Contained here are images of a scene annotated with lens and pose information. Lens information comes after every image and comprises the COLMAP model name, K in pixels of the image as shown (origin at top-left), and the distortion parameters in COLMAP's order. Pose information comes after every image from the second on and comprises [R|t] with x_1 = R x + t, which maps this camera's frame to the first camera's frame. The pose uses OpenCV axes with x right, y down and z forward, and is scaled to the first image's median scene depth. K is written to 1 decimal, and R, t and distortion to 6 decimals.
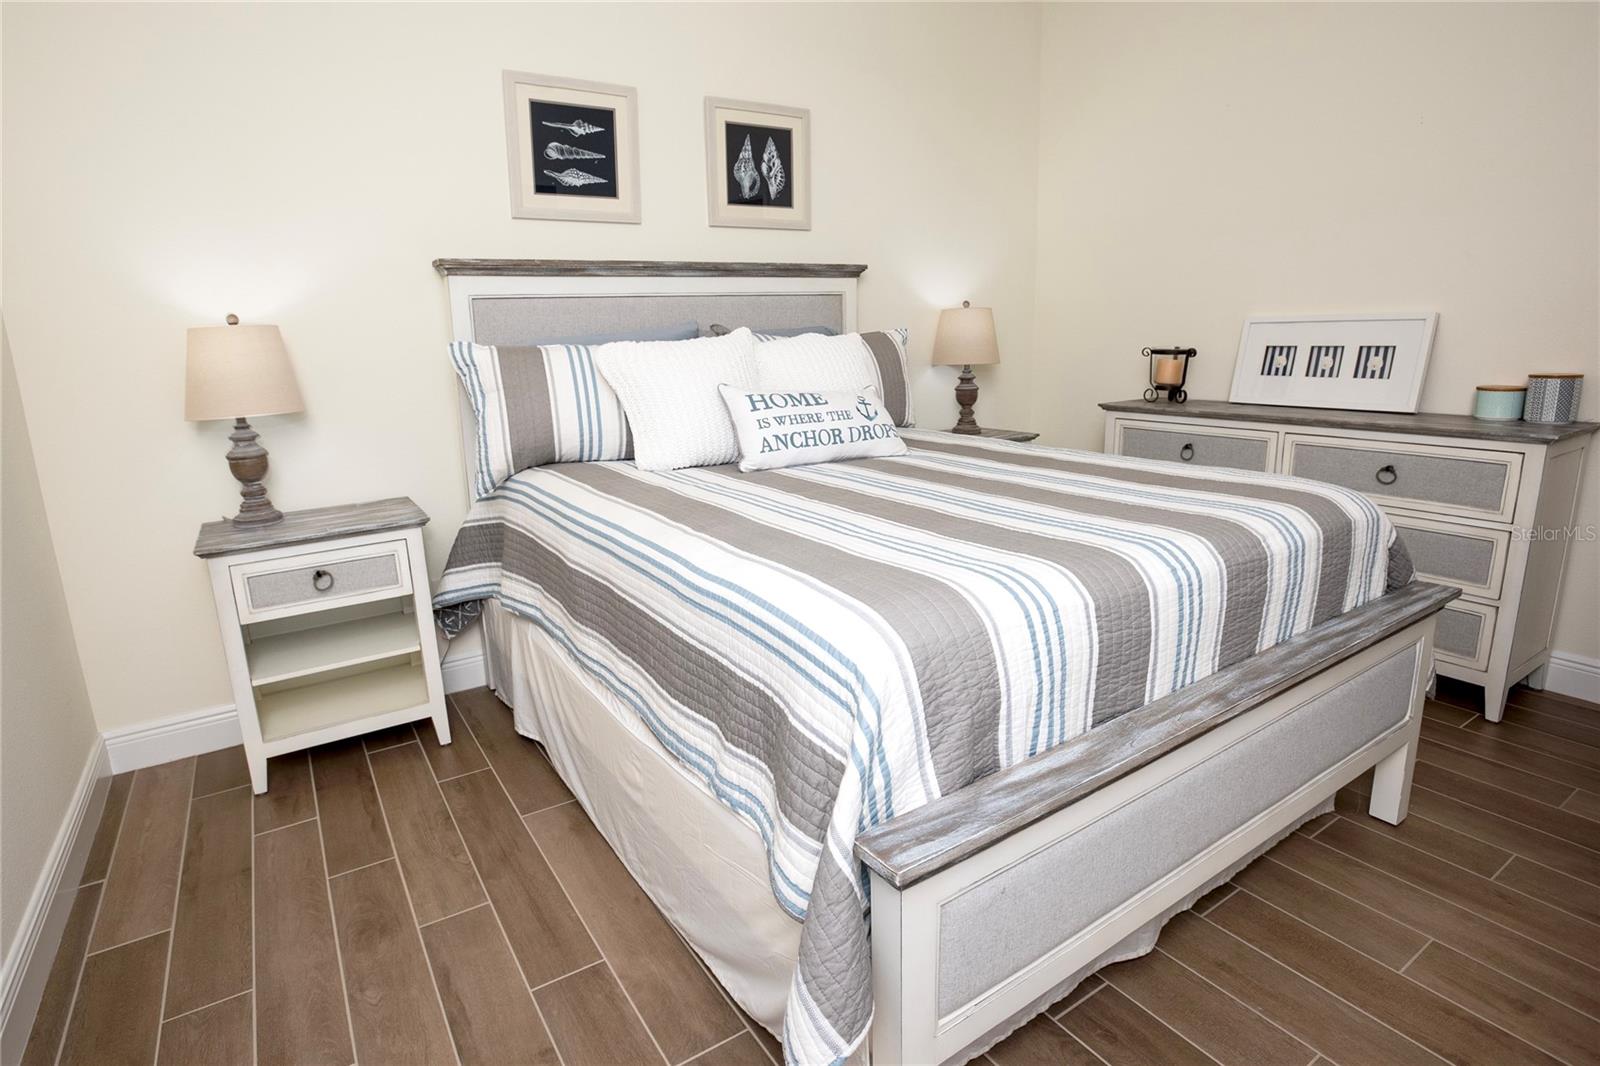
lens RADIAL K [[776.8, 0, 800.0], [0, 776.8, 533.0], [0, 0, 1]] dist [-0.059712, 0.000055]
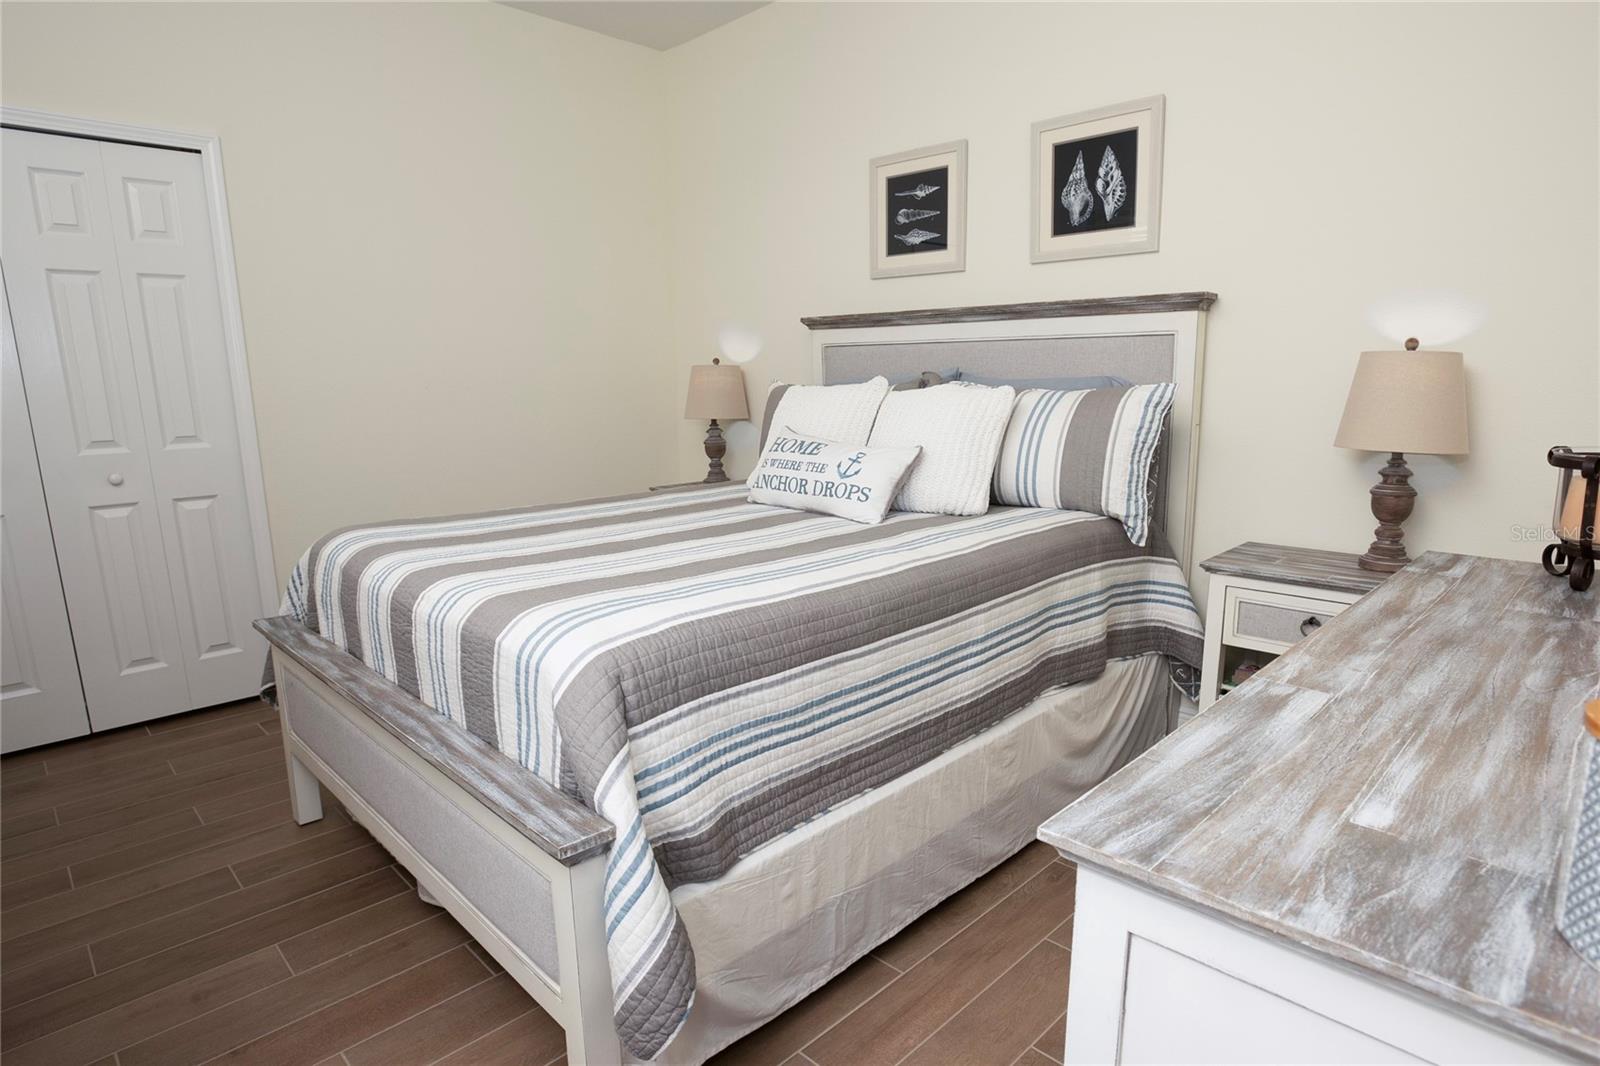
lens RADIAL K [[877.7, 0, 800.0], [0, 877.7, 533.0], [0, 0, 1]] dist [-0.041247, 0.000356]
pose [[0.228864, 0.194548, -0.953820, 0.861428], [-0.250748, 0.958544, 0.135346, -0.166174], [0.940610, 0.208193, 0.268159, 0.534843]]
